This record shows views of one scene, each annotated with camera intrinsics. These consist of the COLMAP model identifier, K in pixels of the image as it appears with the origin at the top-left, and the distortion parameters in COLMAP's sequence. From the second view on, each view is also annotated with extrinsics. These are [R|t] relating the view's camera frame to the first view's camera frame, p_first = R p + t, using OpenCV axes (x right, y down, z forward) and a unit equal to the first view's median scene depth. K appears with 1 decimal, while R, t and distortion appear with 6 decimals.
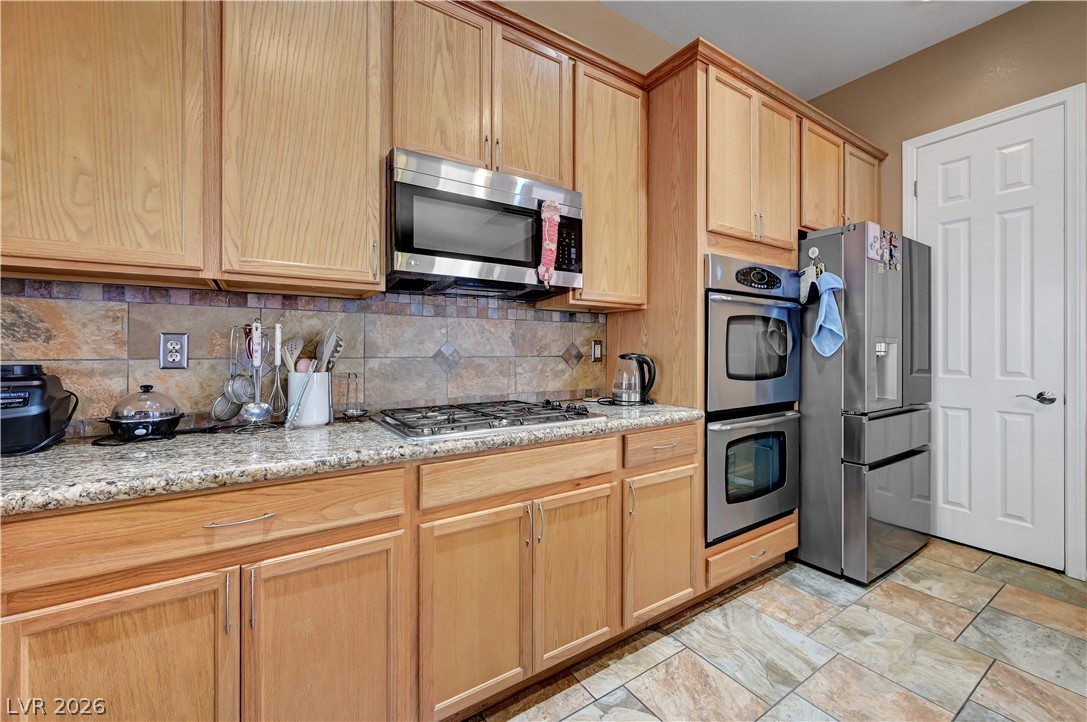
lens RADIAL K [[433.8, 0, 549.1], [0, 433.8, 351.8], [0, 0, 1]] dist [-0.001244, 0.000841]
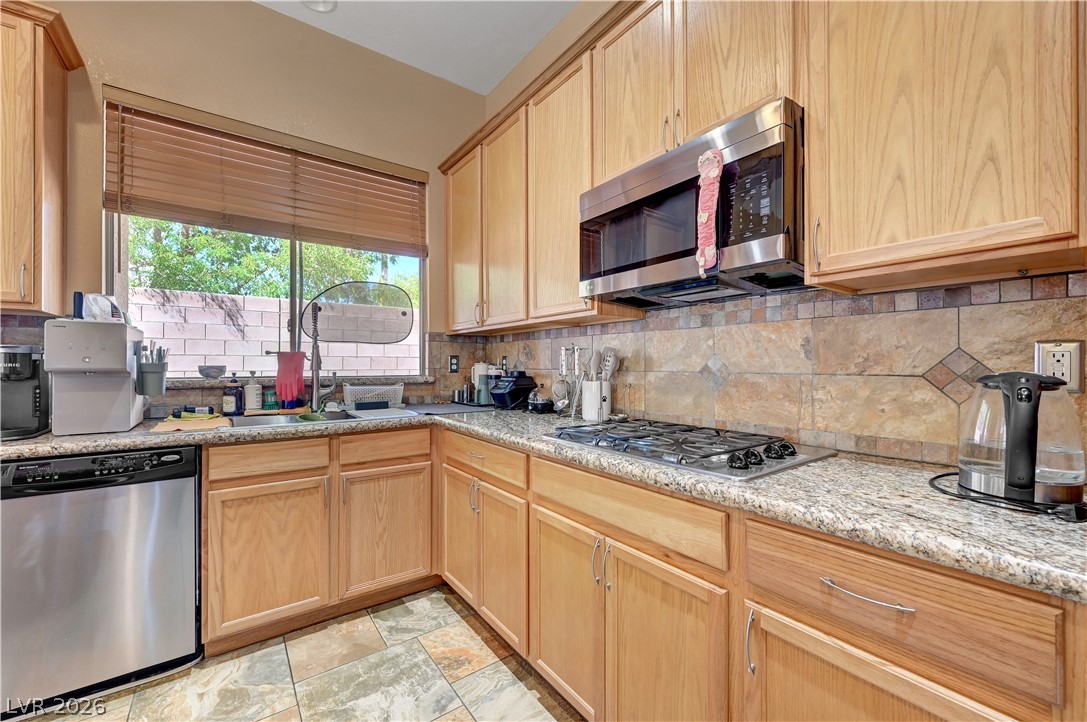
lens RADIAL K [[433.8, 0, 550.3], [0, 433.8, 364.5], [0, 0, 1]] dist [-0.001244, 0.000841]
pose [[0.056352, -0.001068, -0.998410, 0.610325], [-0.002160, 0.999997, -0.001192, -0.002034], [0.998409, 0.002223, 0.056349, 0.622005]]
